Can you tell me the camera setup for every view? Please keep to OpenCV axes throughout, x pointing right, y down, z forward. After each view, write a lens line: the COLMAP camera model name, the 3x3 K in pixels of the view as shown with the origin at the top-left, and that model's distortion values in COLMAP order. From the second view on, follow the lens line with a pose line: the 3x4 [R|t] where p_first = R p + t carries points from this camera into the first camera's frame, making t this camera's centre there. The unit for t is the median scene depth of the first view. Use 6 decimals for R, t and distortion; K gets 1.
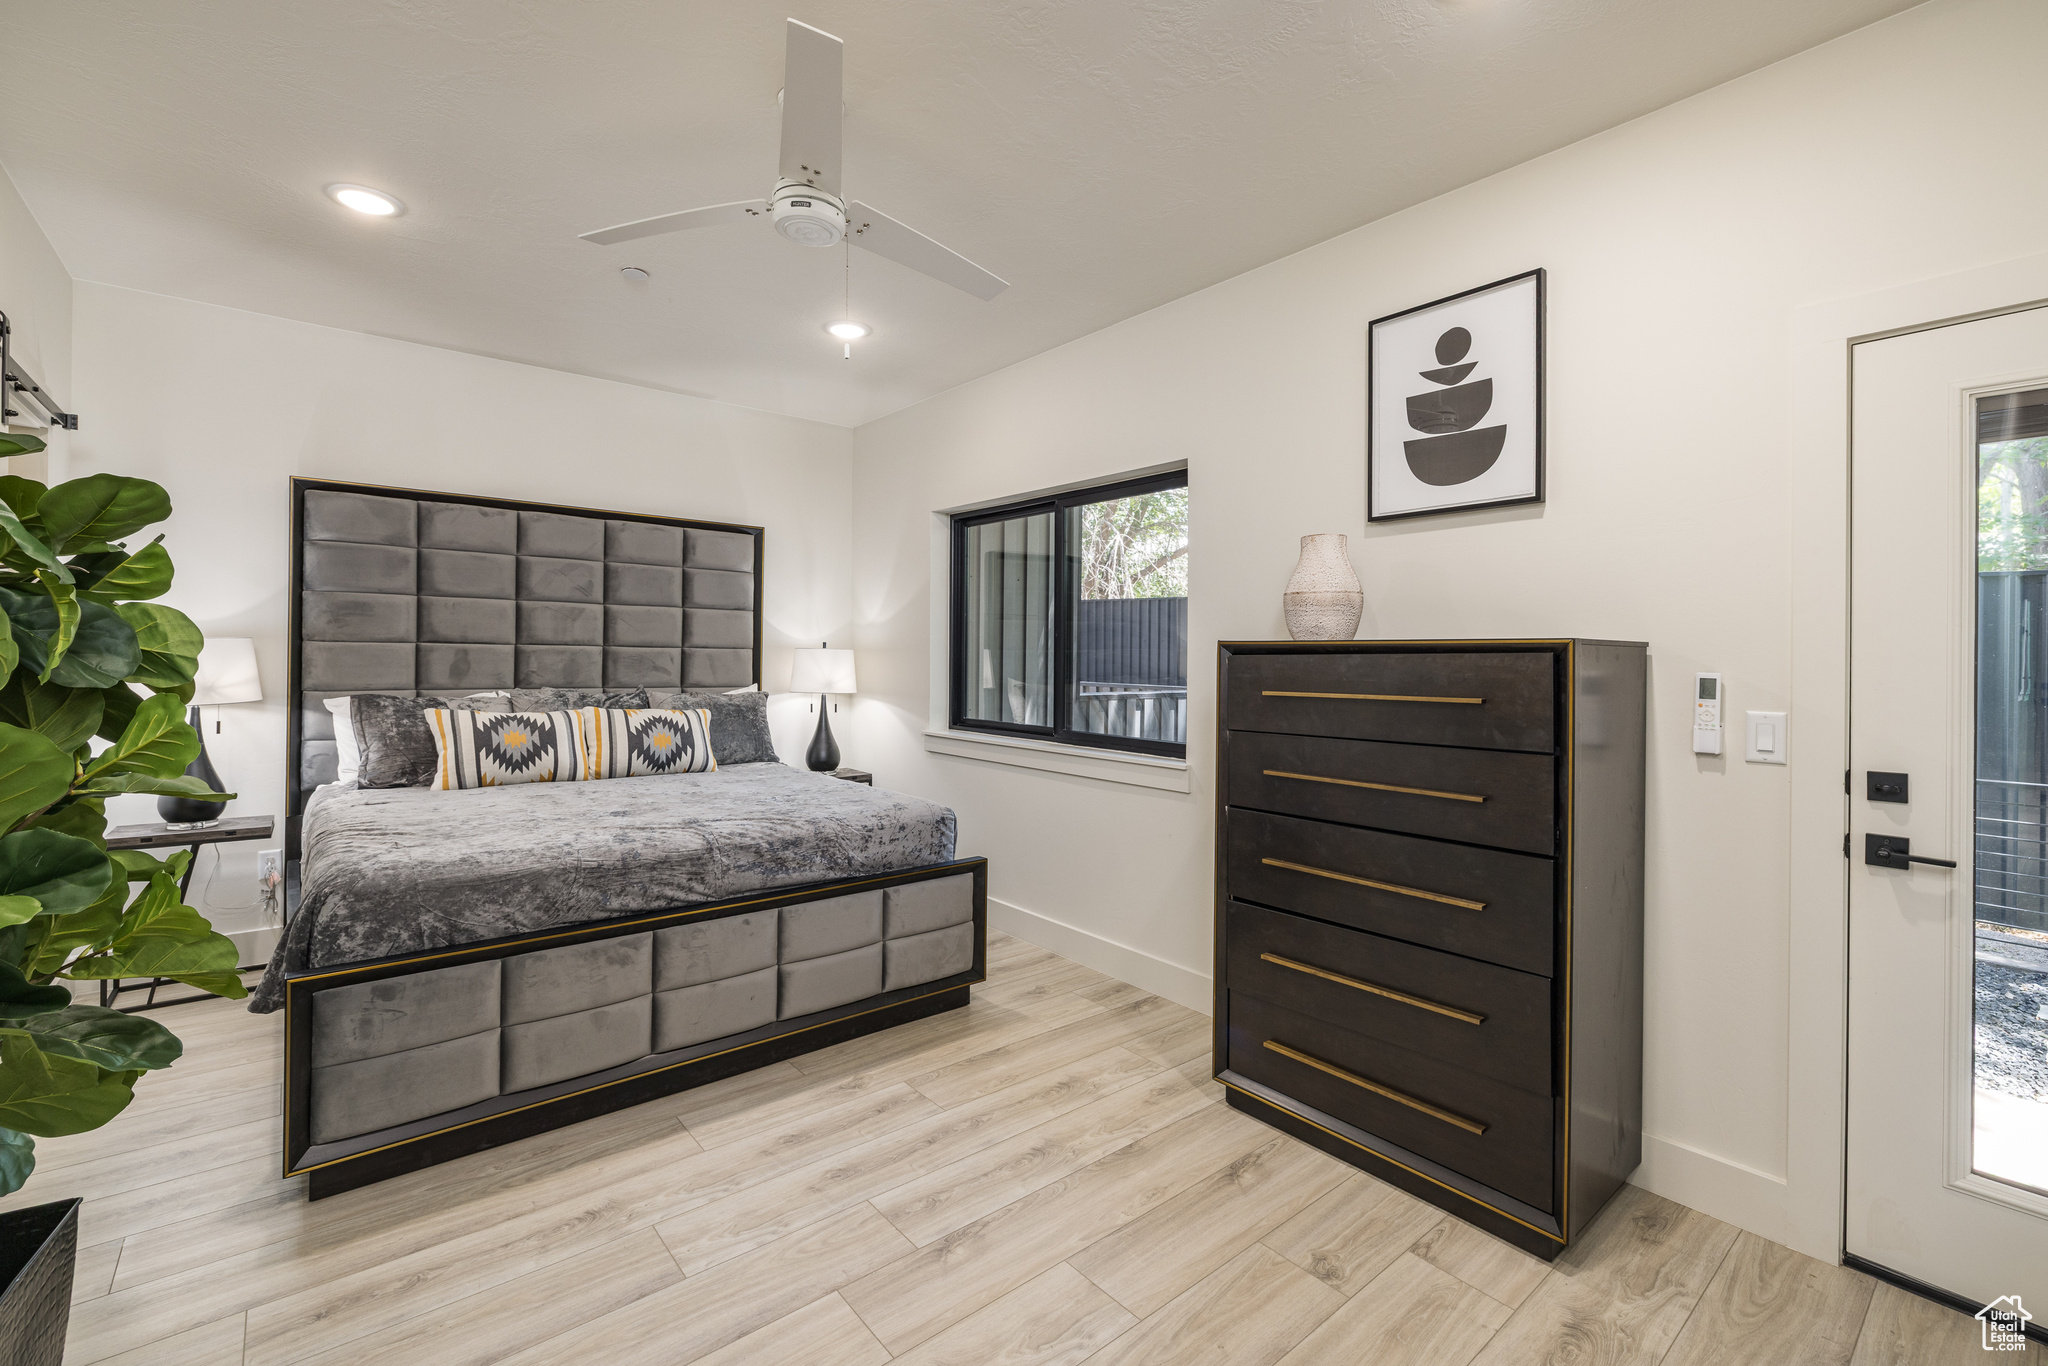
lens RADIAL K [[869.6, 0, 1015.9], [0, 869.6, 662.5], [0, 0, 1]] dist [0.001517, 0.000584]
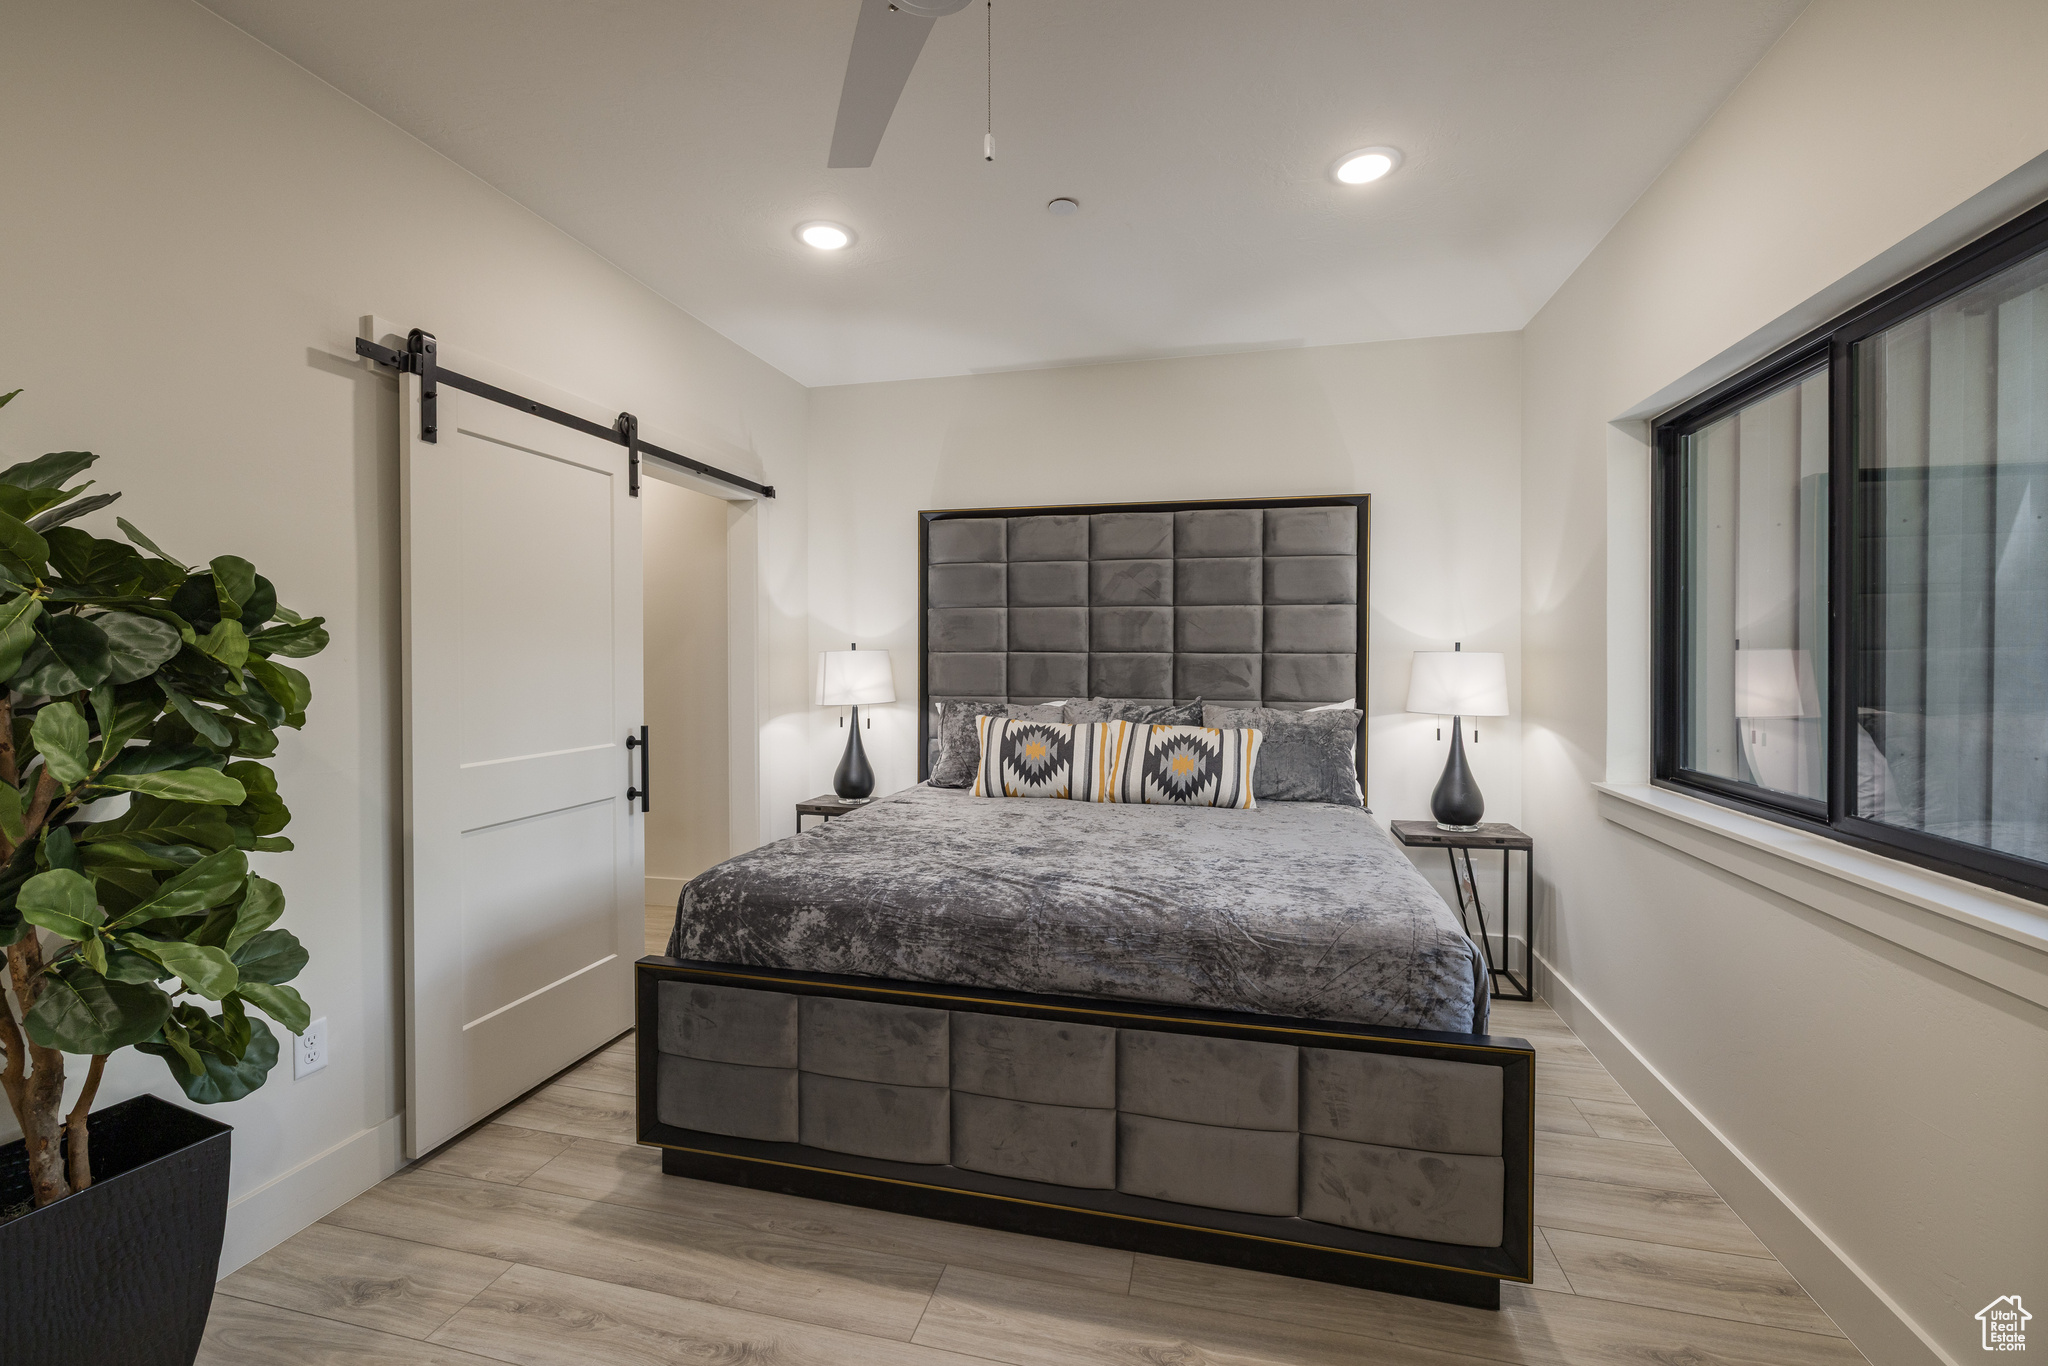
lens RADIAL K [[869.6, 0, 1022.0], [0, 869.6, 669.7], [0, 0, 1]] dist [0.001517, 0.000584]
pose [[0.601924, 0.000627, -0.798553, 0.170271], [-0.000374, 1.000000, 0.000503, -0.001954], [0.798553, -0.000005, 0.601924, 0.383321]]
